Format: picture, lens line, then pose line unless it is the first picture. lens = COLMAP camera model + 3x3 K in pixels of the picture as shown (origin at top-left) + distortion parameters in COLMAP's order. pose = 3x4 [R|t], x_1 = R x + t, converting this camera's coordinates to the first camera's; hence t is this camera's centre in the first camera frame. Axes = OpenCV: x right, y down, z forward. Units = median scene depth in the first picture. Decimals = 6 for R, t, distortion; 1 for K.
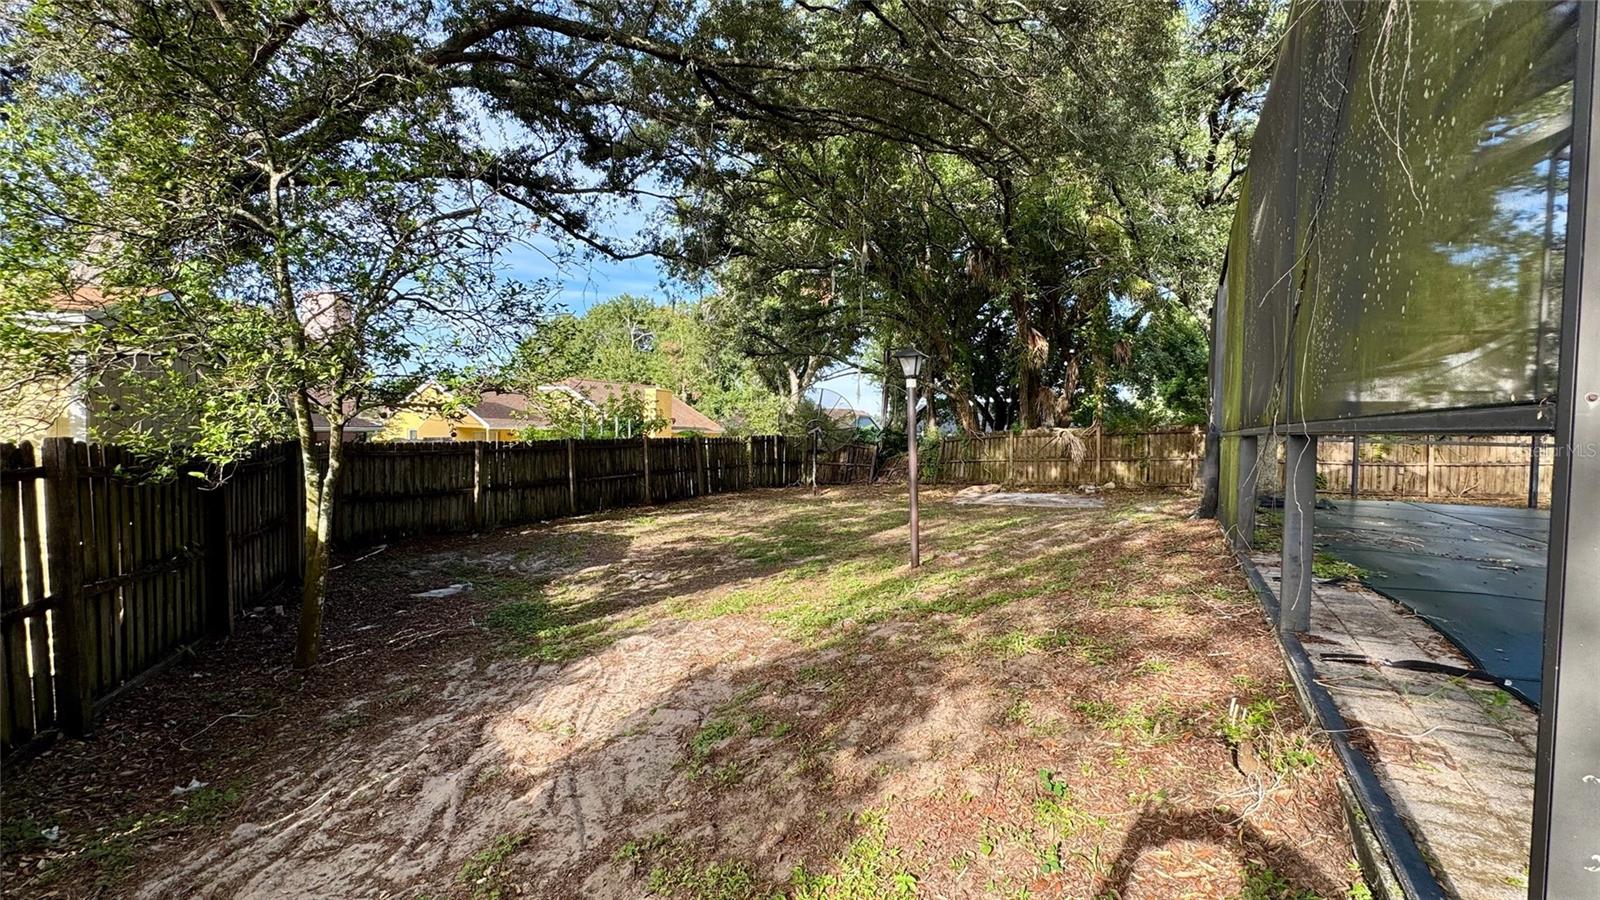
lens RADIAL K [[673.8, 0, 800.0], [0, 673.8, 450.0], [0, 0, 1]] dist [-0.003143, -0.000405]
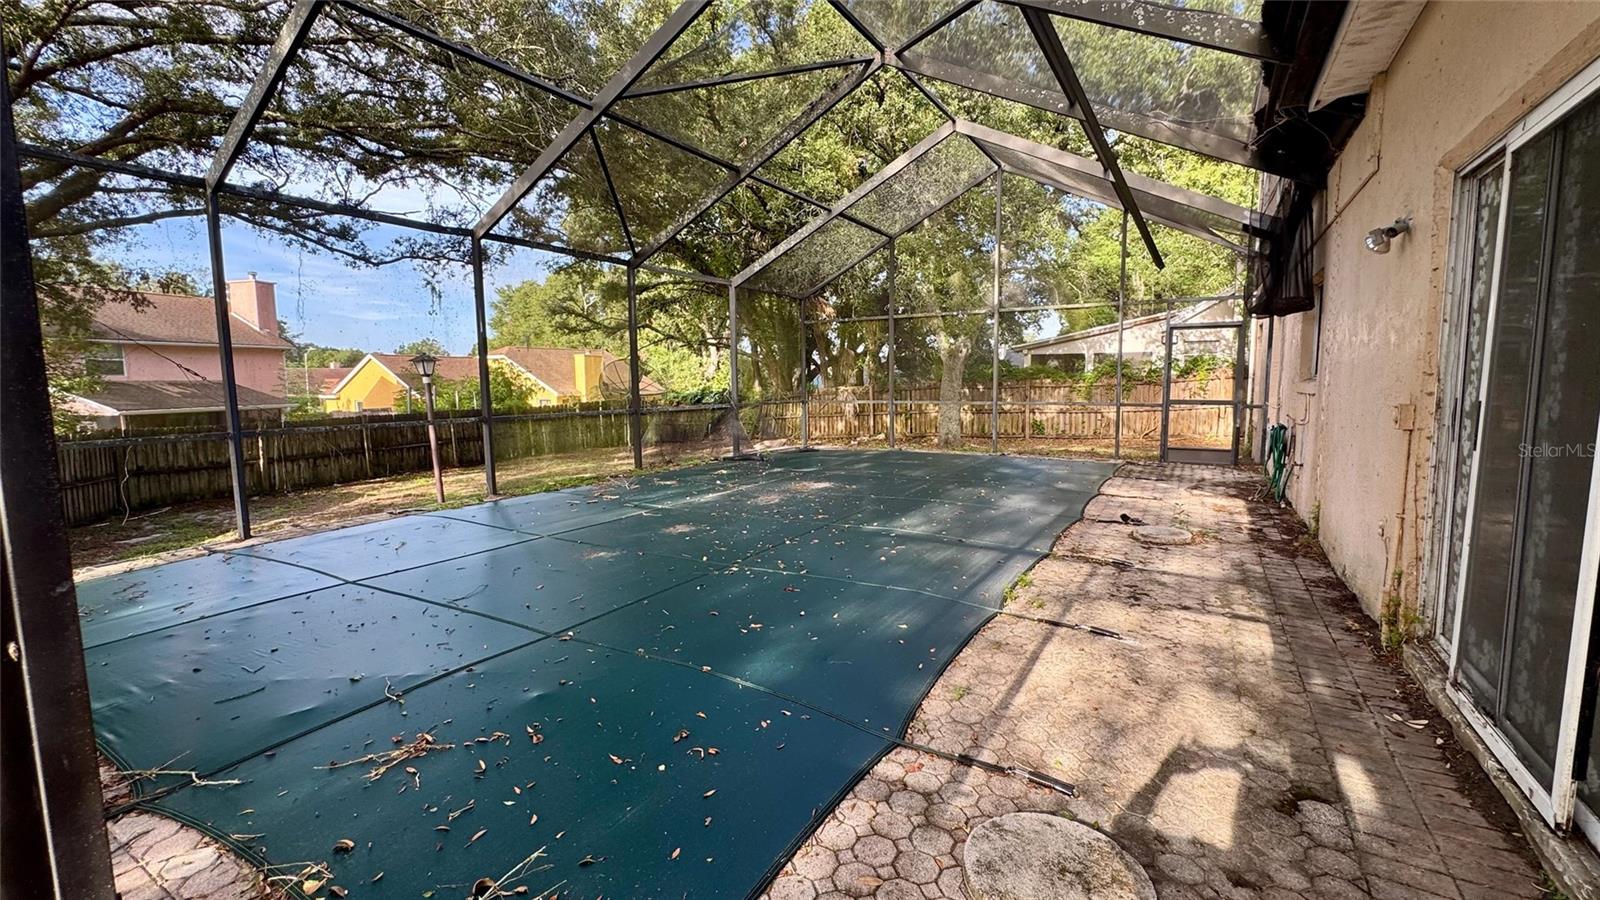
lens RADIAL K [[673.8, 0, 800.0], [0, 673.8, 450.0], [0, 0, 1]] dist [-0.003143, -0.000405]
pose [[0.999327, -0.034300, 0.012987, 0.436865], [0.033329, 0.997076, 0.068765, -0.011877], [-0.015308, -0.068286, 0.997548, -0.217756]]
